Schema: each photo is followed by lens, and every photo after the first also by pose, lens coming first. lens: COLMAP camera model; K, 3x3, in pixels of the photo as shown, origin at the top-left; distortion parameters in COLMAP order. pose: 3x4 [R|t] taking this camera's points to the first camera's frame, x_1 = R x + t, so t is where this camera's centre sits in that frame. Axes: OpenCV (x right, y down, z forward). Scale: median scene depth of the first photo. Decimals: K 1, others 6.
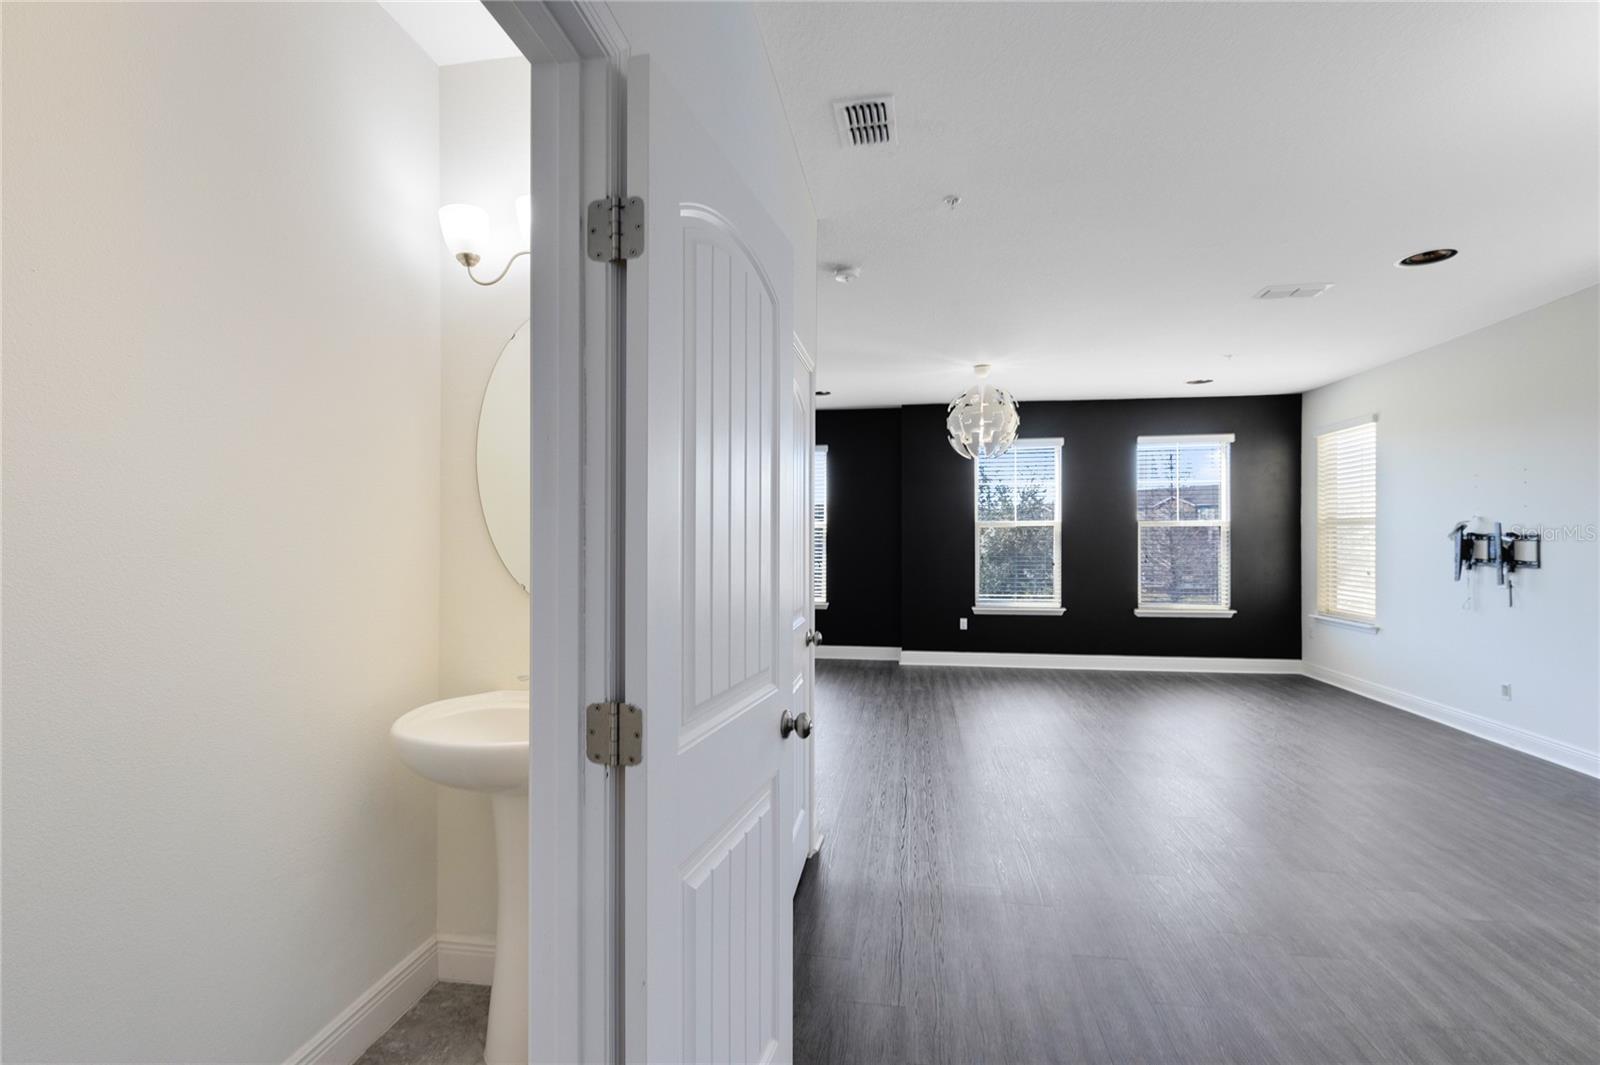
lens RADIAL K [[723.8, 0, 802.9], [0, 723.8, 528.1], [0, 0, 1]] dist [0.011253, -0.002865]
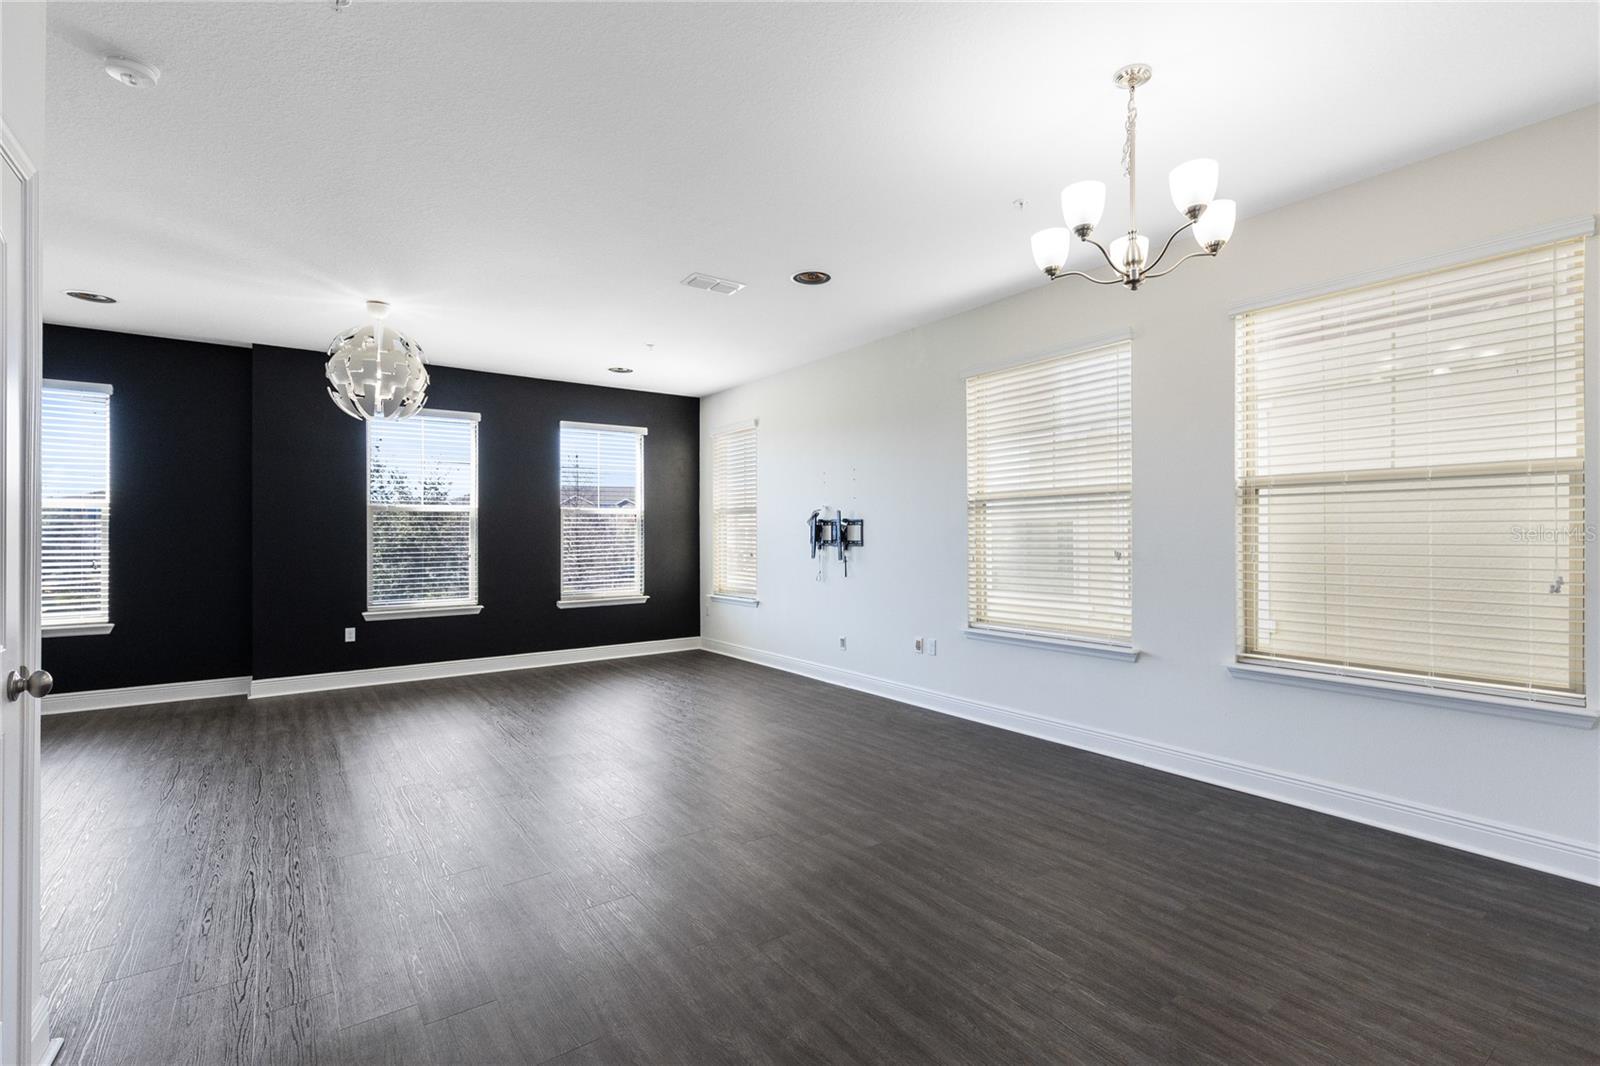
lens RADIAL K [[723.8, 0, 799.6], [0, 723.8, 534.0], [0, 0, 1]] dist [0.011253, -0.002865]
pose [[0.713906, -0.000931, 0.700241, 0.025750], [-0.005058, 0.999966, 0.006487, 0.022891], [-0.700224, -0.008173, 0.713877, 0.141044]]
